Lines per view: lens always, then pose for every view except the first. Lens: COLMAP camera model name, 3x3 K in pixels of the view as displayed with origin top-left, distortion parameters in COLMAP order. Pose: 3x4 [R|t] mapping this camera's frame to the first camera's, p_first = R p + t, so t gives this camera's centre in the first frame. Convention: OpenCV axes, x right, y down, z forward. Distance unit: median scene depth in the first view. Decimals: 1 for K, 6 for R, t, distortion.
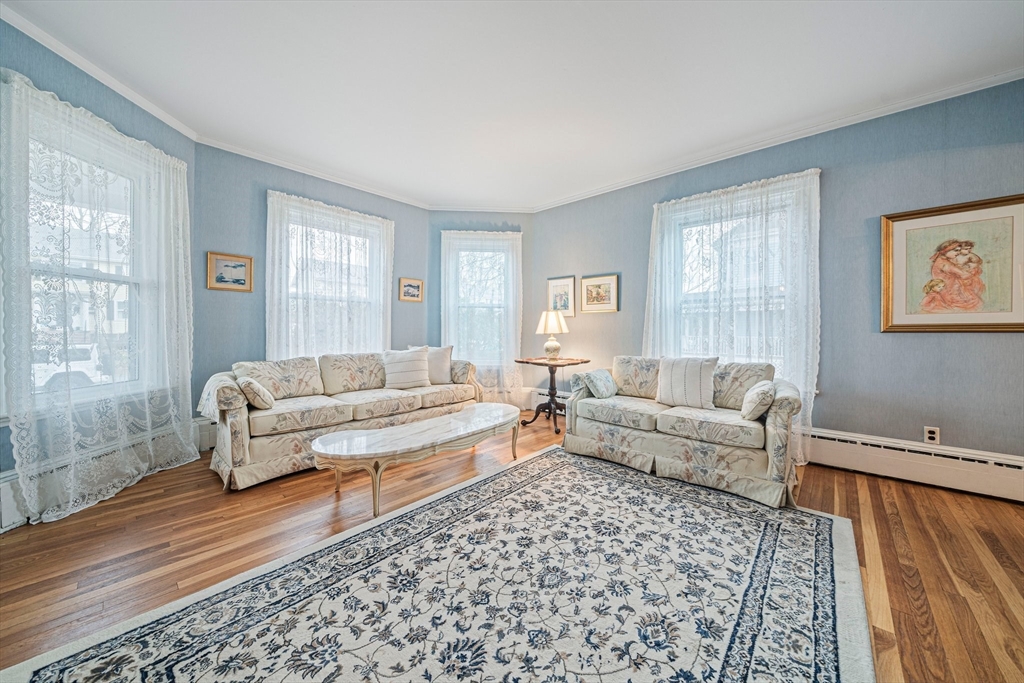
lens RADIAL K [[350.7, 0, 516.0], [0, 350.7, 339.9], [0, 0, 1]] dist [-0.006452, 0.000002]
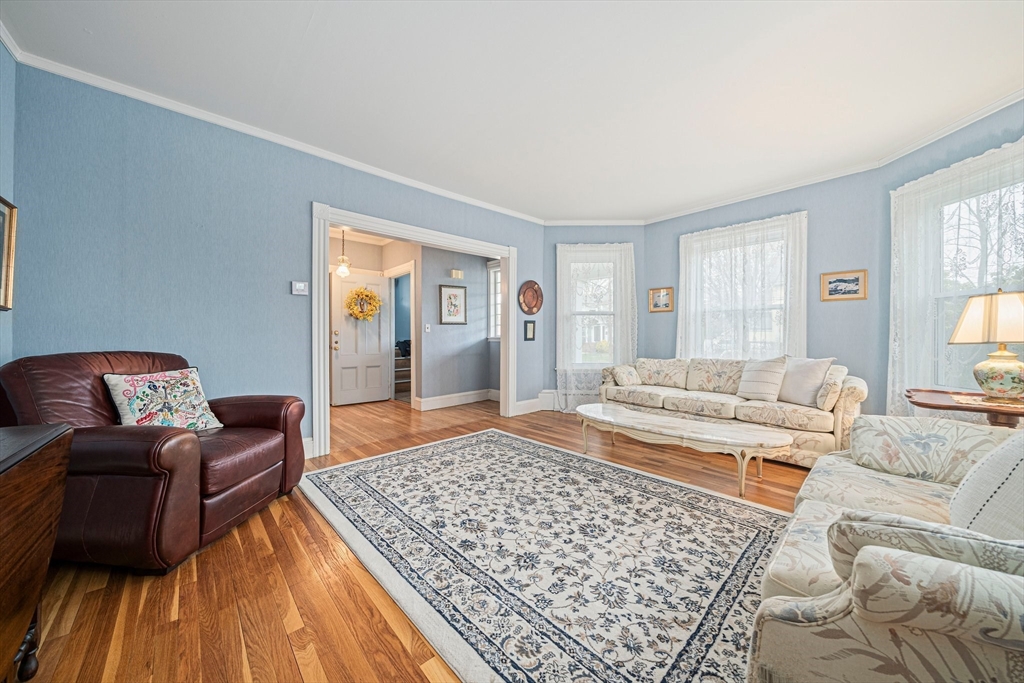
lens RADIAL K [[350.7, 0, 516.0], [0, 350.7, 339.9], [0, 0, 1]] dist [-0.006452, 0.000002]
pose [[-0.070644, 0.000896, -0.997501, 1.282315], [-0.030446, 0.999532, 0.003054, -0.008429], [0.997037, 0.030586, -0.070583, 0.835050]]
